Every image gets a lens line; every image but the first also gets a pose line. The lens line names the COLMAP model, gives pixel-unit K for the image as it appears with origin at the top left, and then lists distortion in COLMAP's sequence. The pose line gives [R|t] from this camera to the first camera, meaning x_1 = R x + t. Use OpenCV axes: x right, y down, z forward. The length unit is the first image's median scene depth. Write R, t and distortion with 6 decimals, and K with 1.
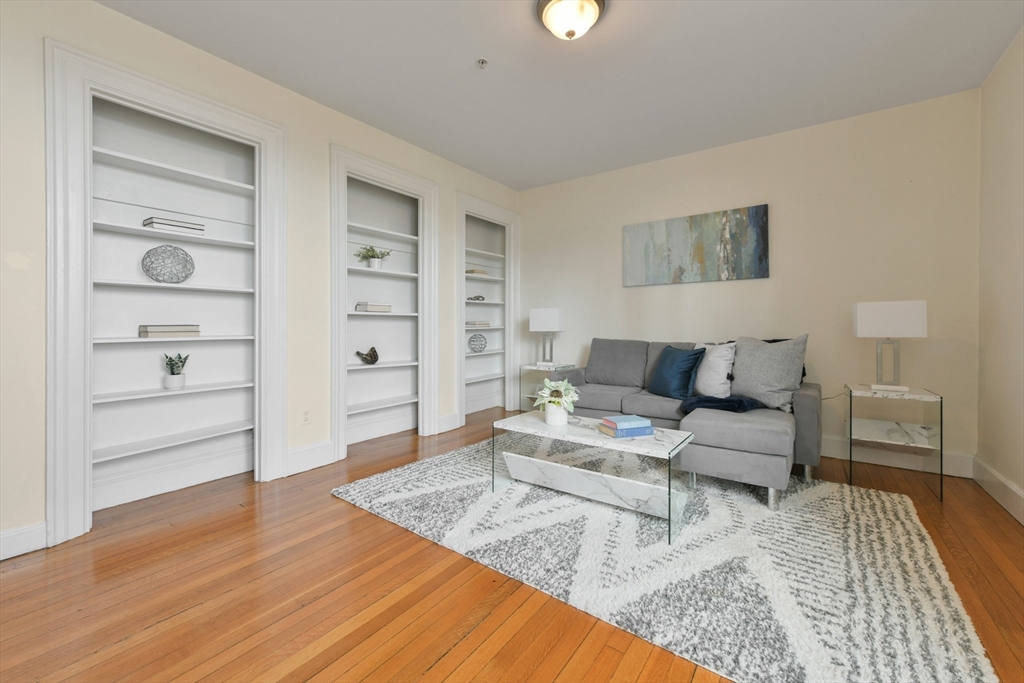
lens RADIAL K [[416.6, 0, 520.4], [0, 416.6, 326.0], [0, 0, 1]] dist [0.002743, 0.000901]
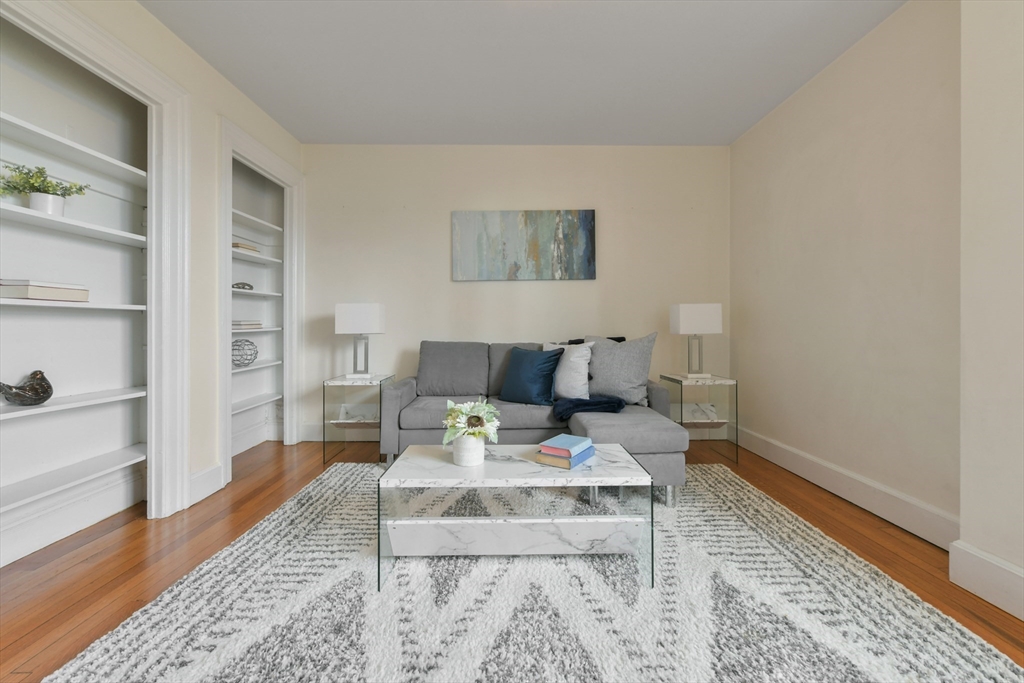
lens RADIAL K [[416.6, 0, 515.6], [0, 416.6, 323.8], [0, 0, 1]] dist [0.002743, 0.000901]
pose [[0.808331, -0.002933, 0.588721, -0.211572], [0.006348, 0.999973, -0.003734, -0.000742], [-0.588694, 0.006756, 0.808328, 0.290598]]
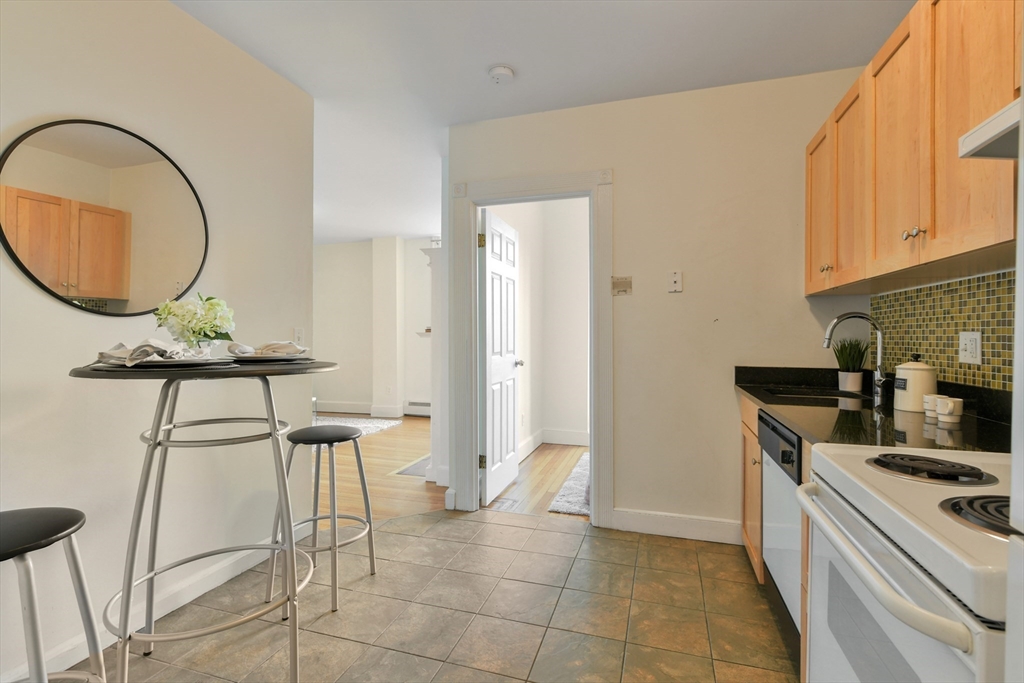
lens RADIAL K [[467.9, 0, 517.1], [0, 467.9, 336.7], [0, 0, 1]] dist [-0.003739, -0.000070]
pose [[-0.318227, -0.002482, 0.948011, -1.711434], [0.005932, 0.999972, 0.004609, -0.052348], [-0.947996, 0.007090, -0.318203, 0.438921]]
